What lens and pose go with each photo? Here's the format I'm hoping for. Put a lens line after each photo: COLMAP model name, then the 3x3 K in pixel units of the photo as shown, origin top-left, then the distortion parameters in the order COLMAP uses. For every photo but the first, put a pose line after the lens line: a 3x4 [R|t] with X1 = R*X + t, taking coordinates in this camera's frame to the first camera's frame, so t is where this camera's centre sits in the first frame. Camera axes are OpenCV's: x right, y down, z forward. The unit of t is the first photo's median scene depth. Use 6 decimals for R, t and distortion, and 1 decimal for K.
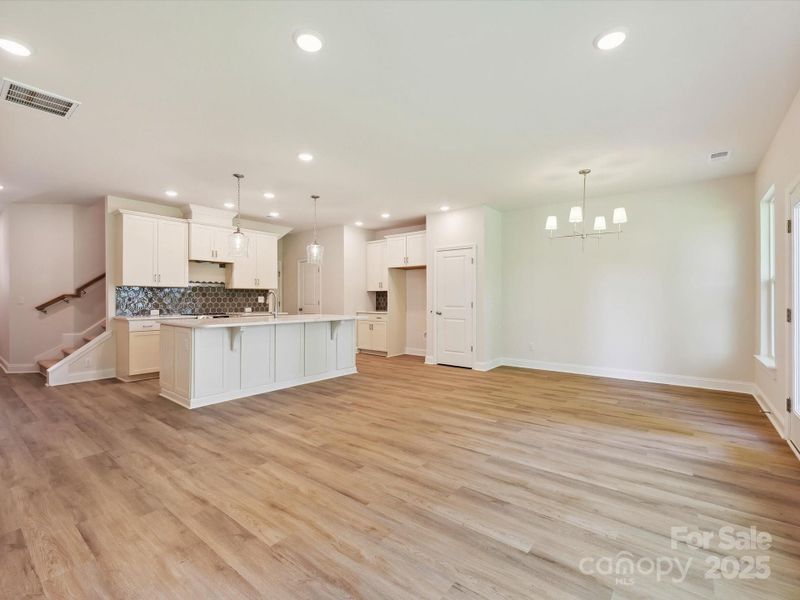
lens RADIAL K [[366.9, 0, 399.5], [0, 366.9, 302.2], [0, 0, 1]] dist [-0.002784, 0.001518]
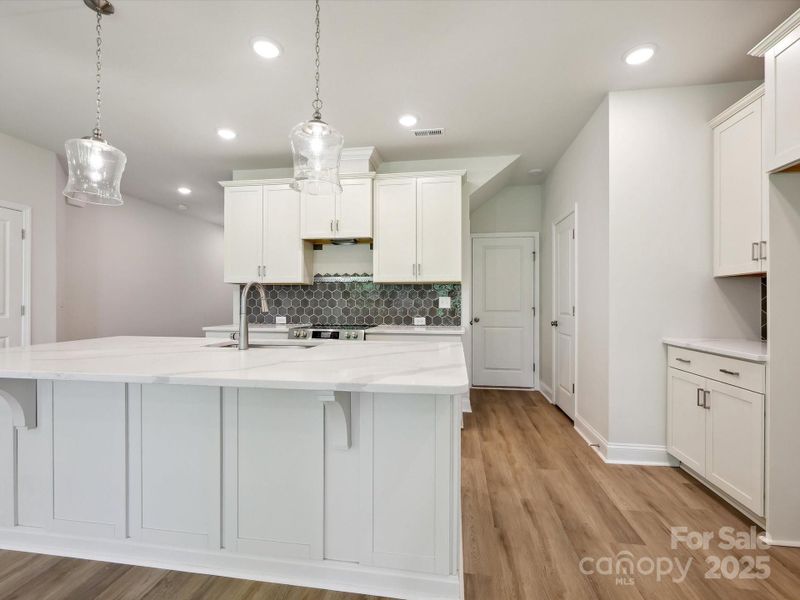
lens RADIAL K [[379.0, 0, 399.3], [0, 379.0, 297.2], [0, 0, 1]] dist [-0.001848, -0.000109]
pose [[0.503116, -0.008988, -0.864172, 0.087239], [-0.009138, 0.999835, -0.015719, -0.007817], [0.864171, 0.015805, 0.502951, 0.910793]]
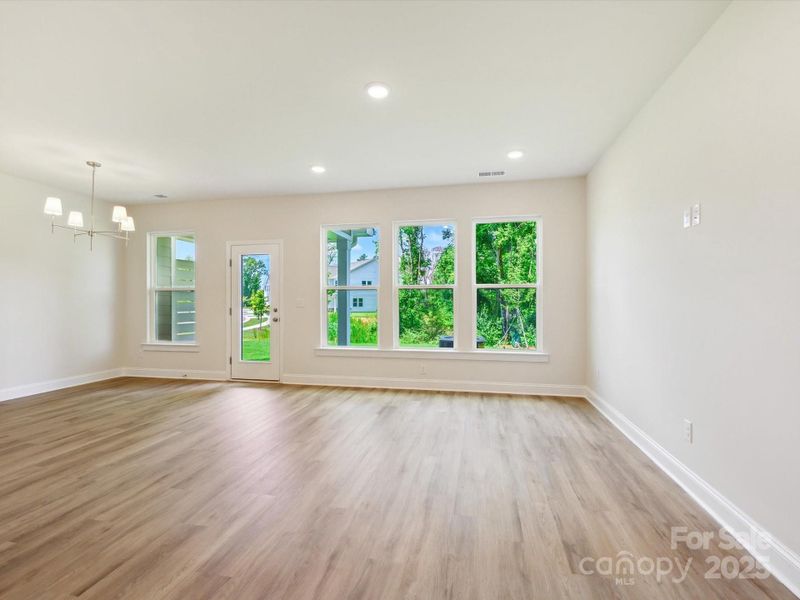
lens RADIAL K [[379.0, 0, 406.2], [0, 379.0, 300.6], [0, 0, 1]] dist [-0.001848, -0.000109]
pose [[-0.455650, 0.005160, 0.890144, -0.572181], [0.008724, 0.999961, -0.001331, -0.004252], [-0.890116, 0.007159, -0.455677, 0.604673]]
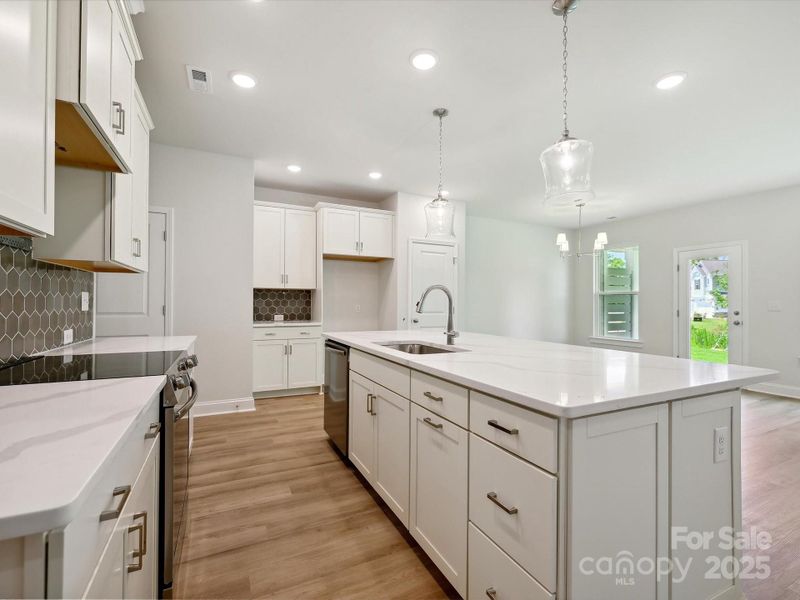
lens RADIAL K [[366.9, 0, 397.2], [0, 366.9, 301.2], [0, 0, 1]] dist [-0.002784, 0.001518]
pose [[0.434085, 0.008447, 0.900832, -0.750276], [0.000544, 0.999953, -0.009639, -0.005969], [-0.900872, 0.004674, 0.434060, 0.838428]]
